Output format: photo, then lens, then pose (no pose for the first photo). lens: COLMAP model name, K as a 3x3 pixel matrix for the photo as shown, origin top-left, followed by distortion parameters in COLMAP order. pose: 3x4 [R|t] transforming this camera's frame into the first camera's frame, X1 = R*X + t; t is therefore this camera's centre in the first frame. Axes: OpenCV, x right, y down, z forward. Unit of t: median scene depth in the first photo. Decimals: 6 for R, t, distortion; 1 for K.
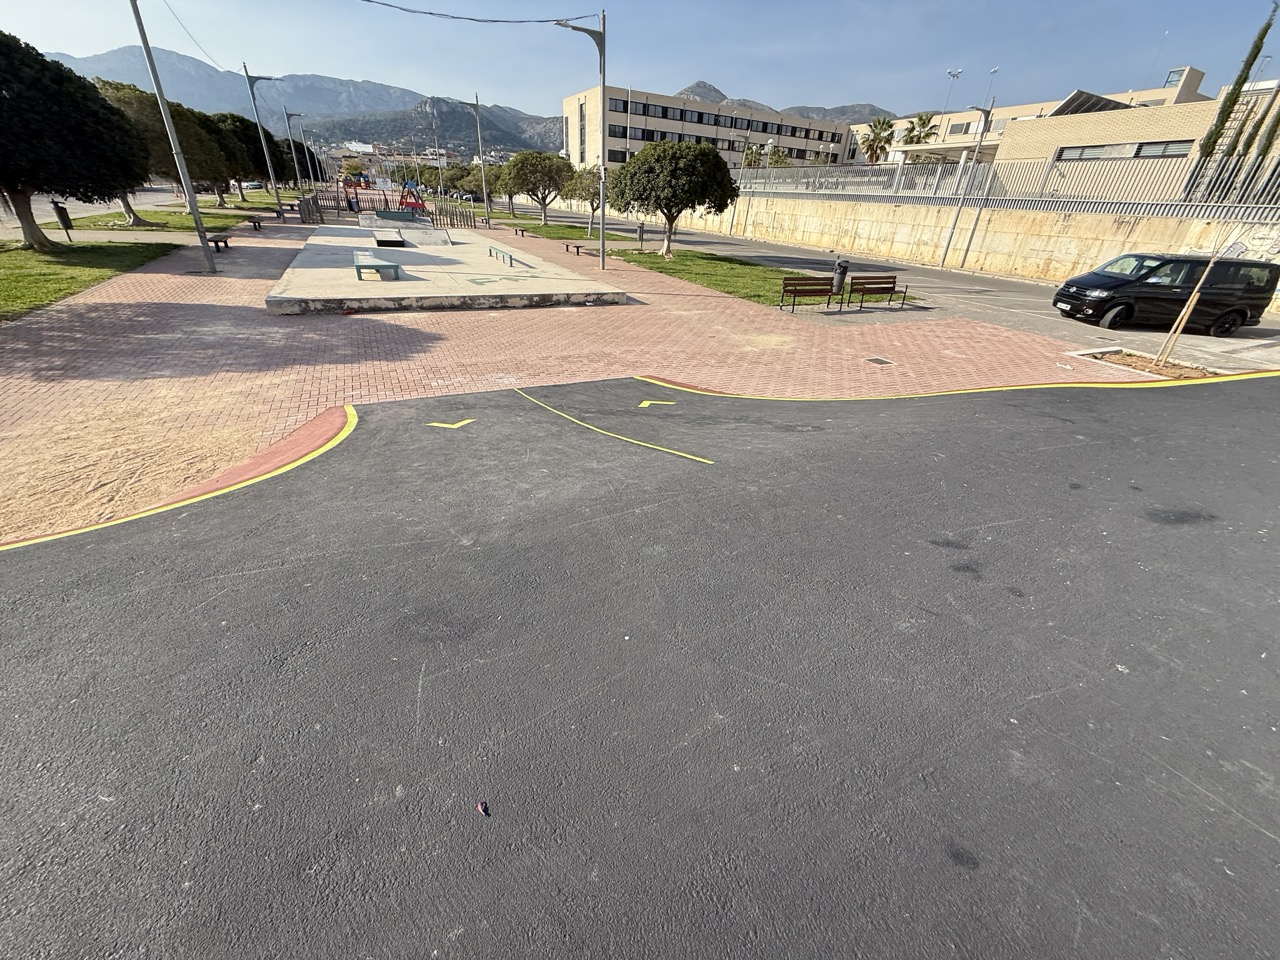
lens RADIAL K [[508.5, 0, 635.5], [0, 508.5, 479.5], [0, 0, 1]] dist [-0.000351, 0.000047]
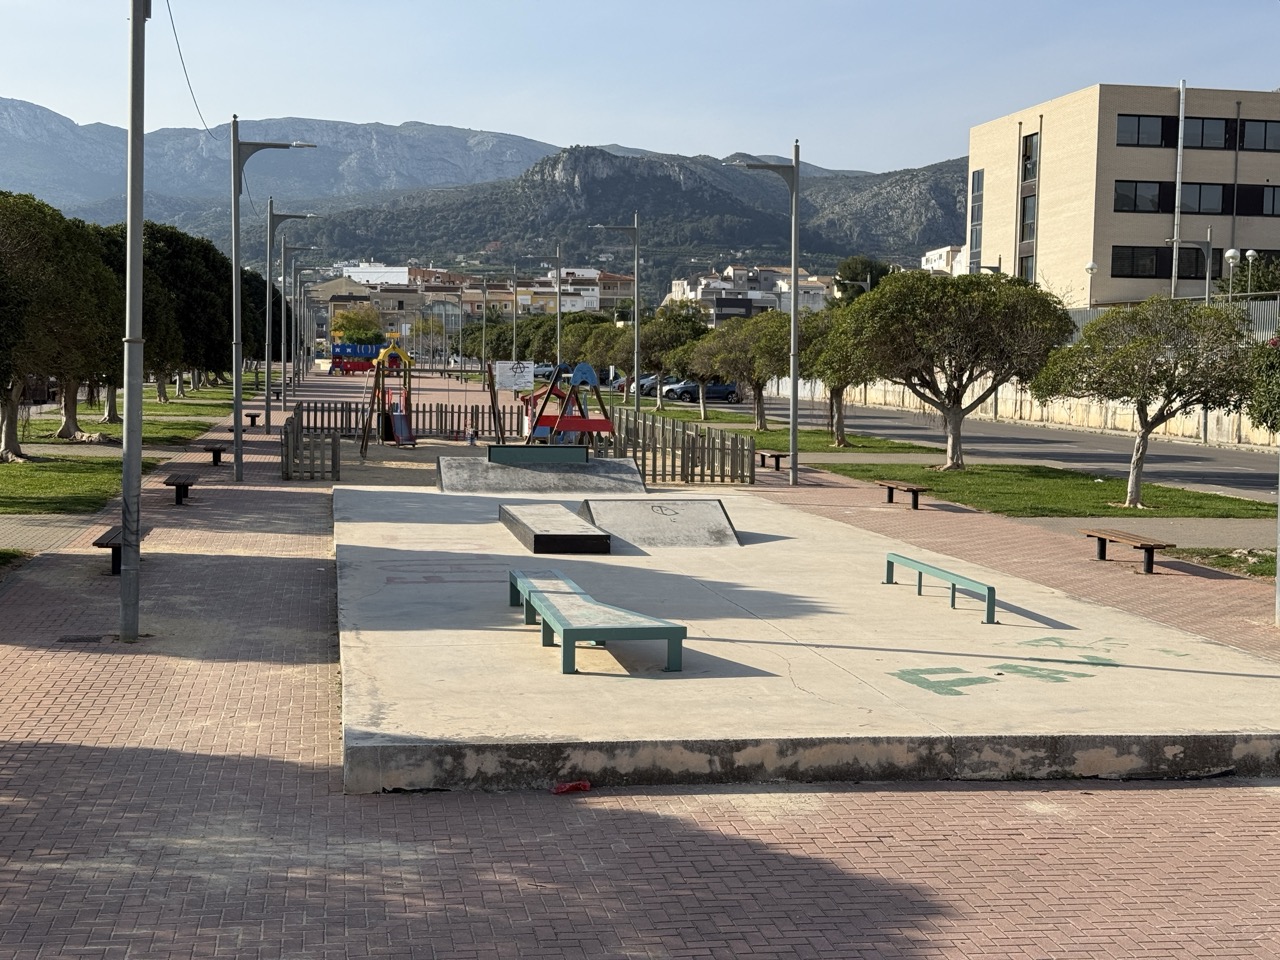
lens RADIAL K [[1786.1, 0, 640.0], [0, 1786.1, 480.0], [0, 0, 1]] dist [0.131251, -0.091636]
pose [[0.958624, -0.014708, -0.284295, -0.114773], [-0.110466, 0.901192, -0.419106, -0.027146], [0.262368, 0.433171, 0.862280, 0.009452]]
